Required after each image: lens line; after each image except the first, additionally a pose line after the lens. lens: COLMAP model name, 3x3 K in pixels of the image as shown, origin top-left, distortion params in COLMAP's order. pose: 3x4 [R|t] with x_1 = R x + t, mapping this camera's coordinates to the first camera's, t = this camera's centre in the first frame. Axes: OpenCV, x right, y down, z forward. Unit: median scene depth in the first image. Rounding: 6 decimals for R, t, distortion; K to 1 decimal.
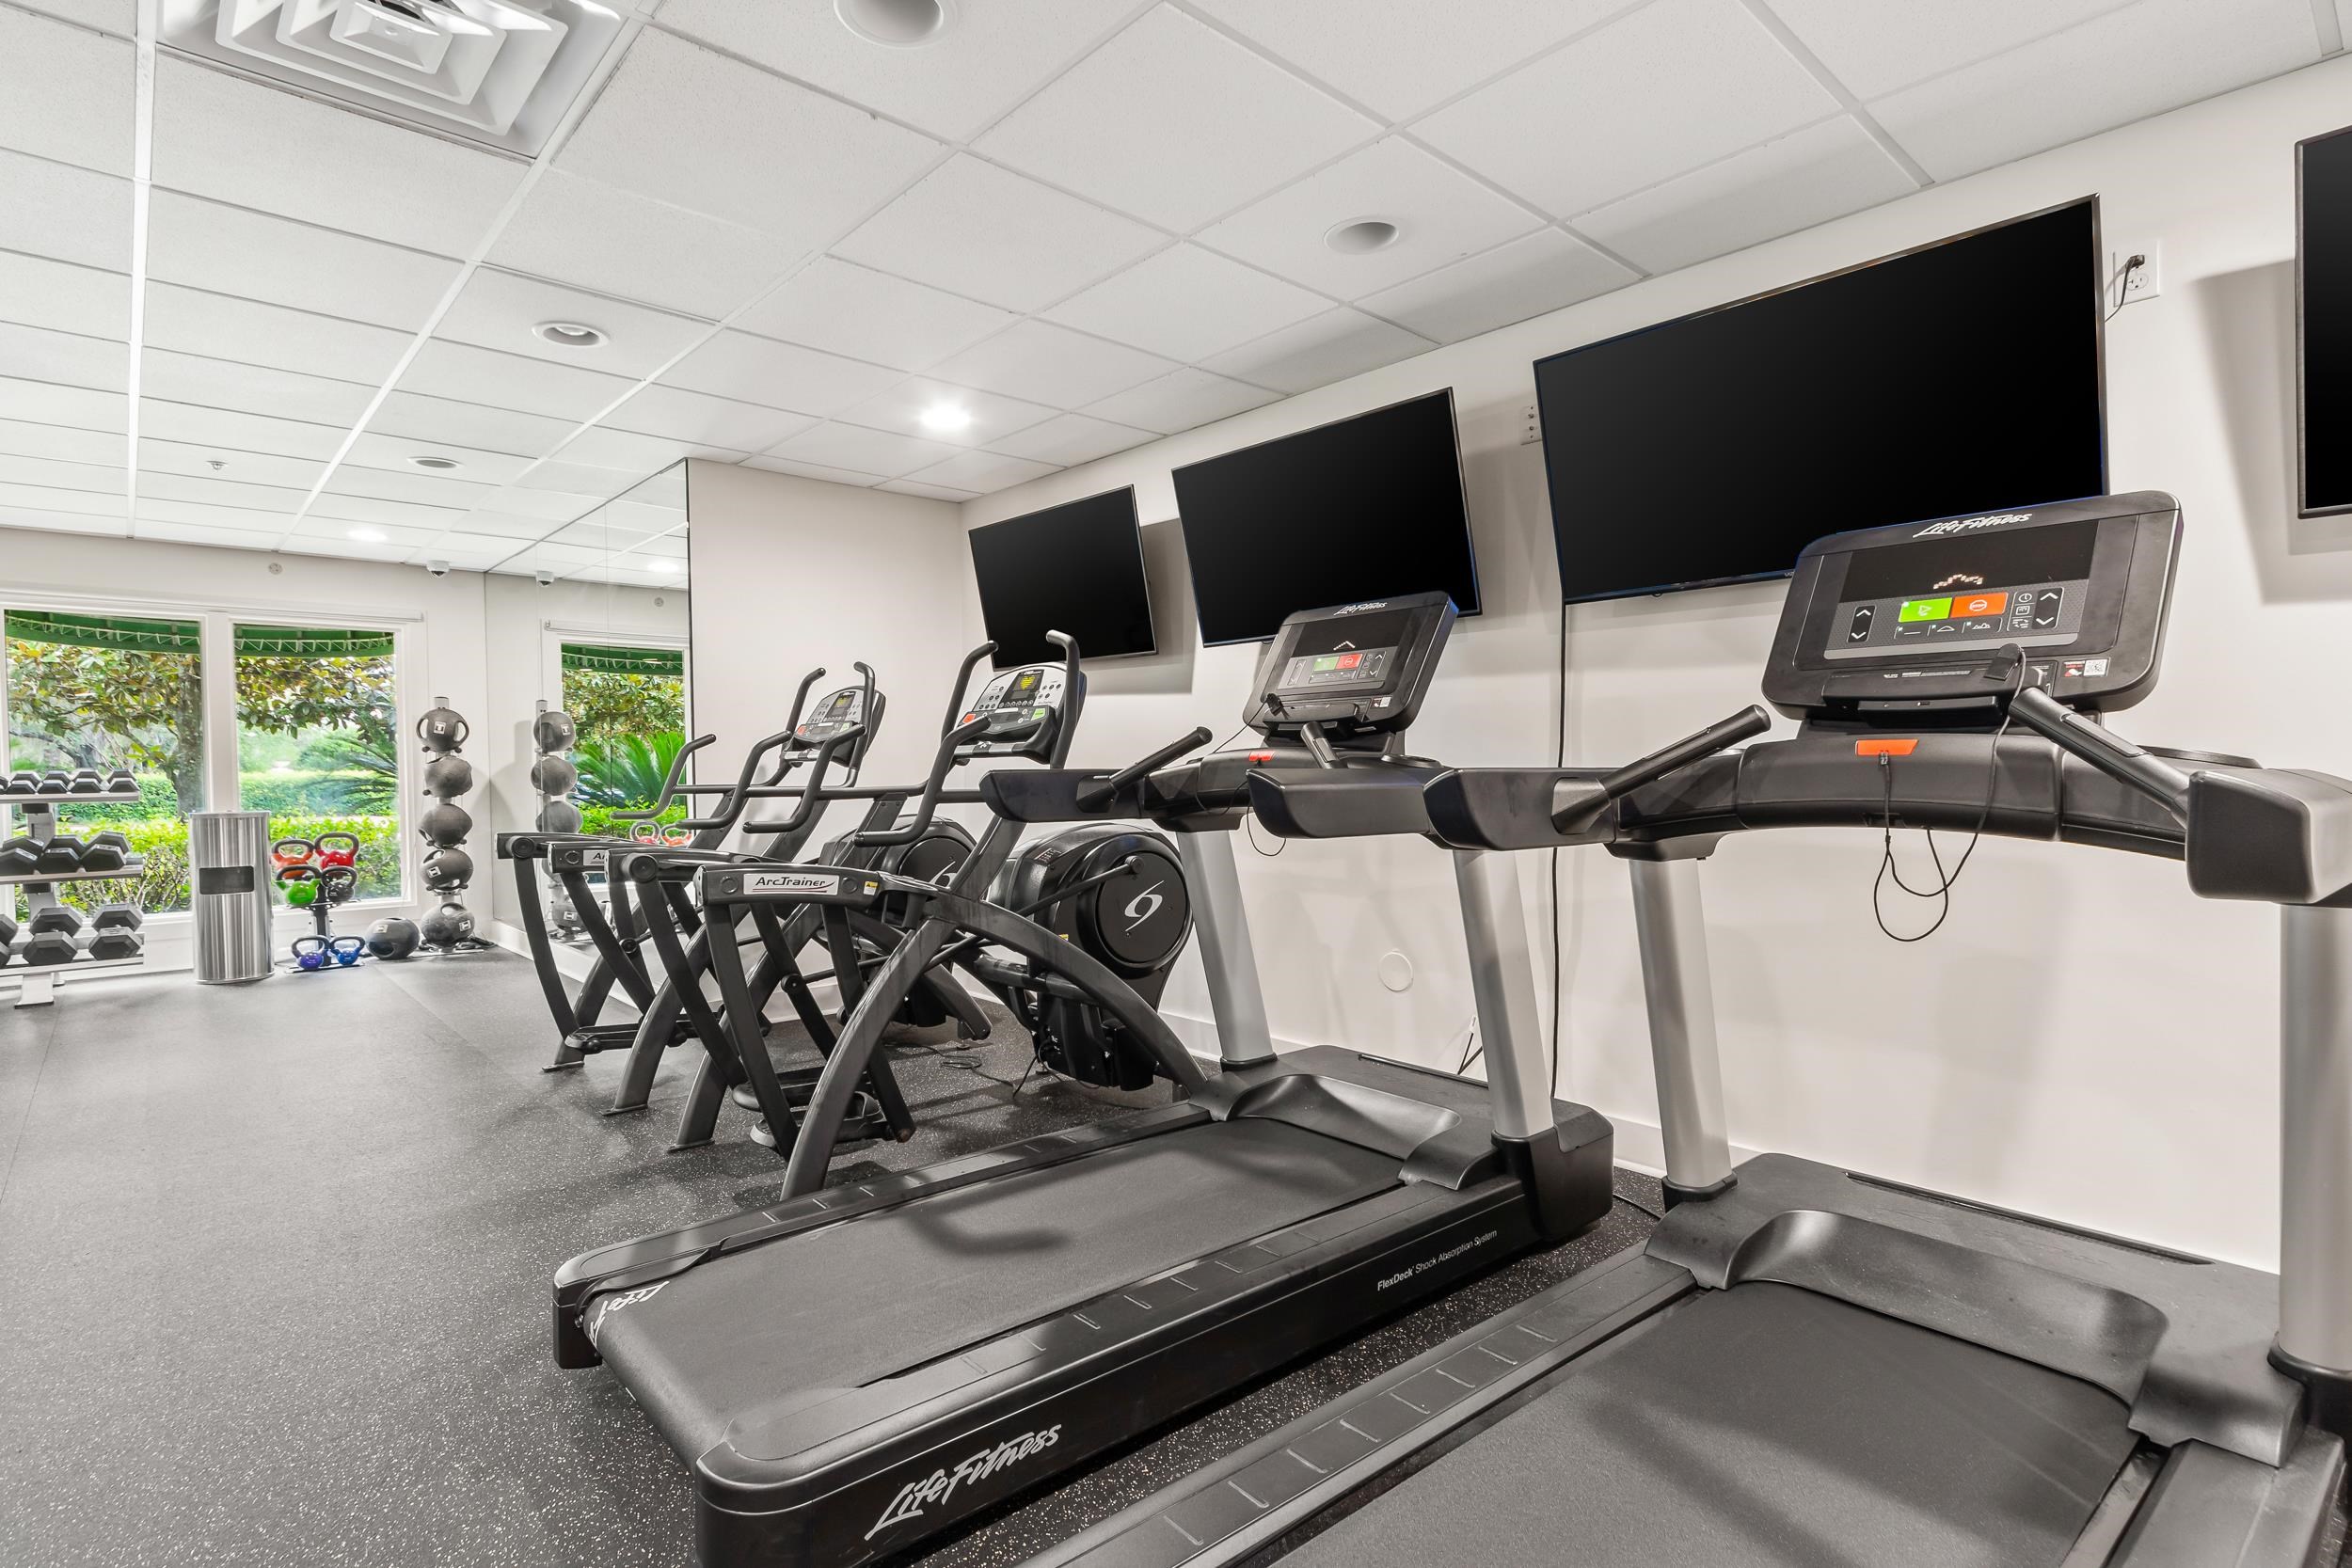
lens RADIAL K [[1189.5, 0, 1174.2], [0, 1189.5, 784.7], [0, 0, 1]] dist [-0.000931, -0.000169]
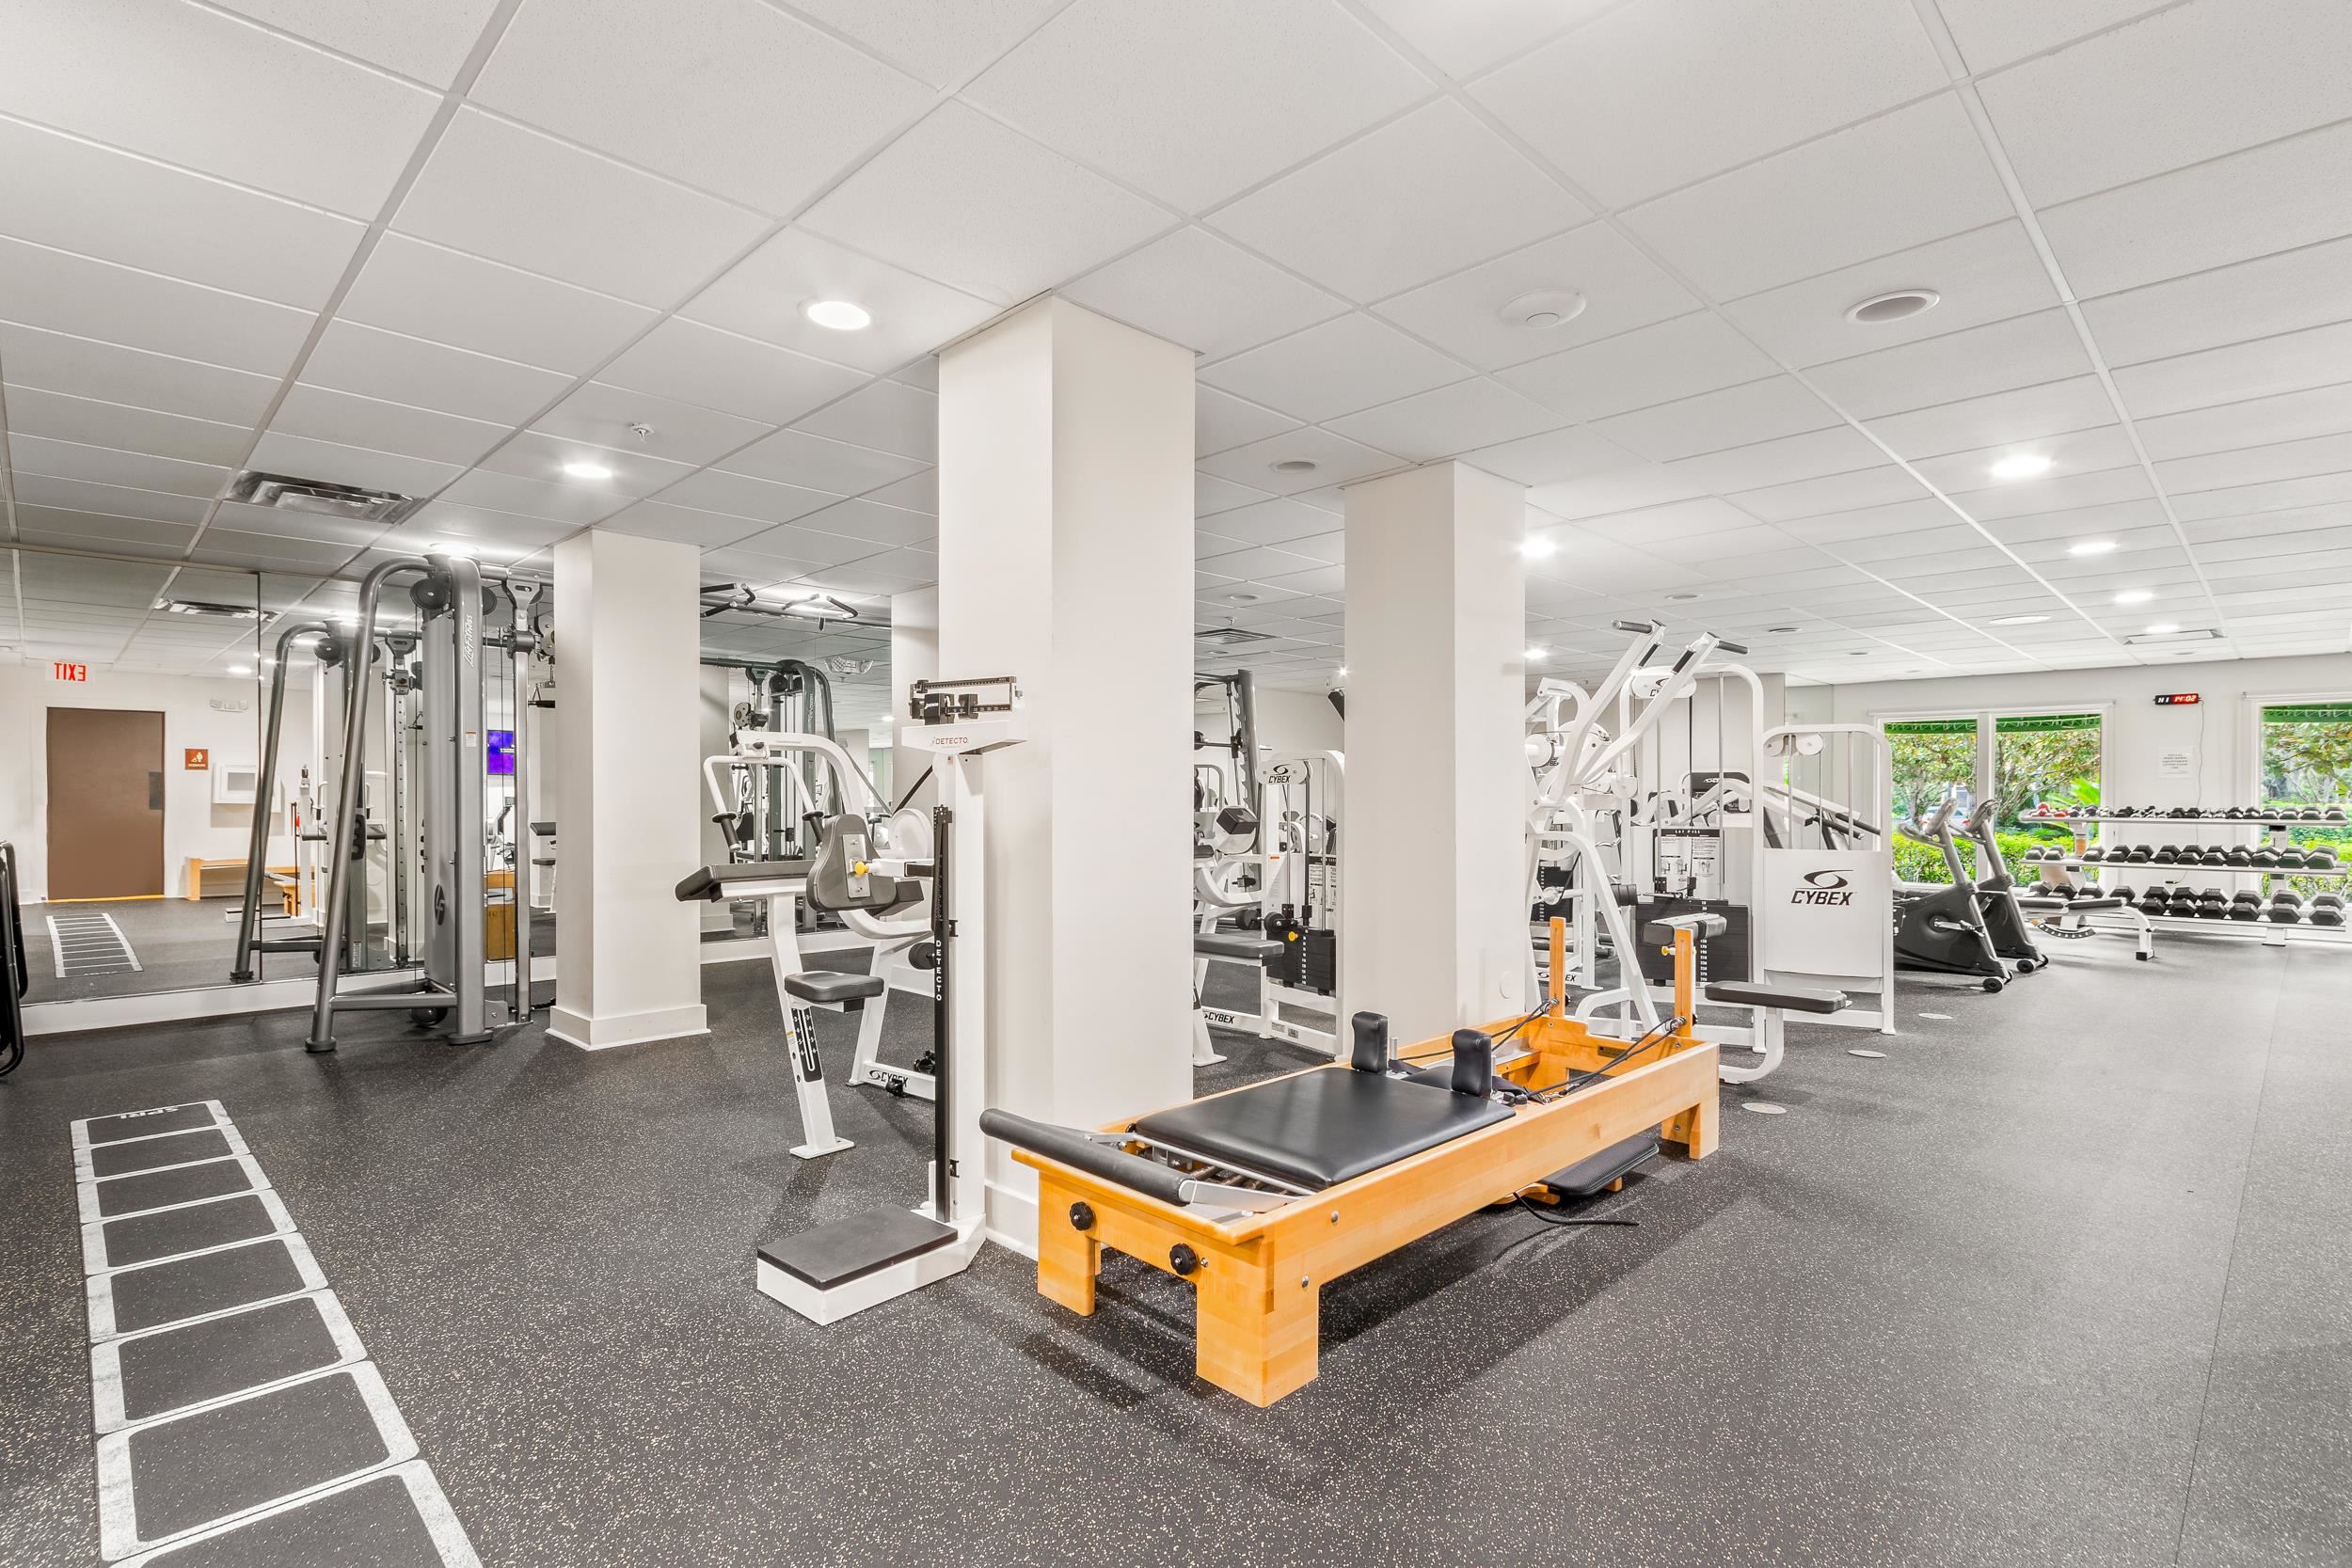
lens RADIAL K [[1123.1, 0, 1173.4], [0, 1123.1, 795.5], [0, 0, 1]] dist [0.002541, 0.000409]
pose [[0.053556, 0.013897, -0.998468, 0.513333], [-0.027901, 0.999534, 0.012416, -0.002411], [0.998175, 0.027193, 0.053919, -0.607196]]
